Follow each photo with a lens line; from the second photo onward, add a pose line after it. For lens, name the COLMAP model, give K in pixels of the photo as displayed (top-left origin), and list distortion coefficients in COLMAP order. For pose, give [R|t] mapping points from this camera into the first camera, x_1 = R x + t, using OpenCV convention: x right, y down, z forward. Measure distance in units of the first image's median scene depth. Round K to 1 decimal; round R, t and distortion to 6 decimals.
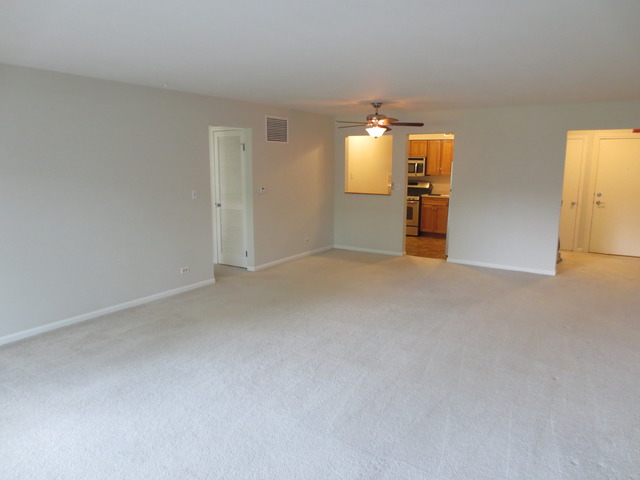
lens RADIAL K [[455.7, 0, 320.0], [0, 455.7, 240.0], [0, 0, 1]] dist [-0.022327, 0.001661]
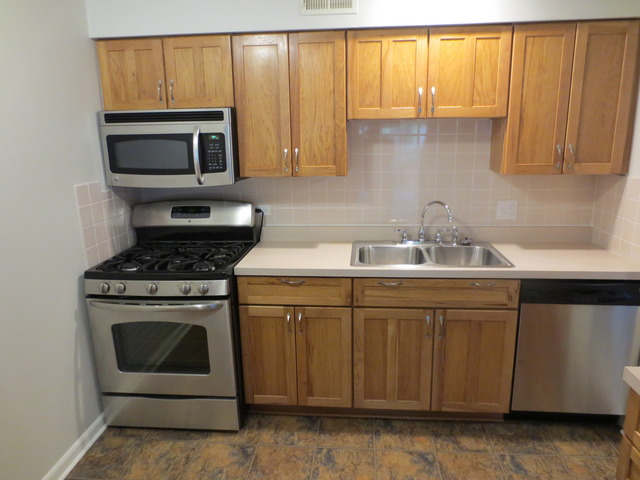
lens RADIAL K [[455.7, 0, 320.0], [0, 455.7, 240.0], [0, 0, 1]] dist [-0.022327, 0.001661]
pose [[0.883225, -0.132838, 0.449742, 0.159115], [0.106692, 0.990811, 0.083122, -0.129666], [-0.456652, -0.025432, 0.889282, 0.778041]]
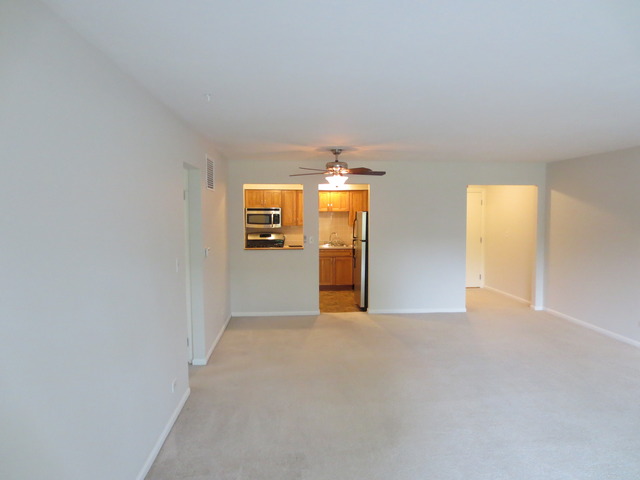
lens RADIAL K [[455.7, 0, 320.0], [0, 455.7, 240.0], [0, 0, 1]] dist [-0.022327, 0.001661]
pose [[0.796401, -0.045800, 0.603033, -0.291554], [0.109656, 0.991536, -0.069511, -0.039645], [-0.594745, 0.121485, 0.794682, 0.201763]]
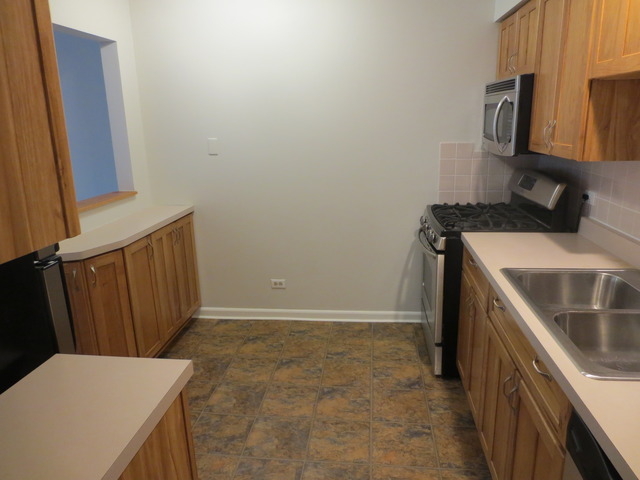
lens RADIAL K [[455.7, 0, 320.0], [0, 455.7, 240.0], [0, 0, 1]] dist [-0.022327, 0.001661]
pose [[0.437000, 0.215577, -0.873245, 0.414932], [-0.125890, 0.975956, 0.177934, -0.131007], [0.890608, 0.032176, 0.453632, 0.827486]]
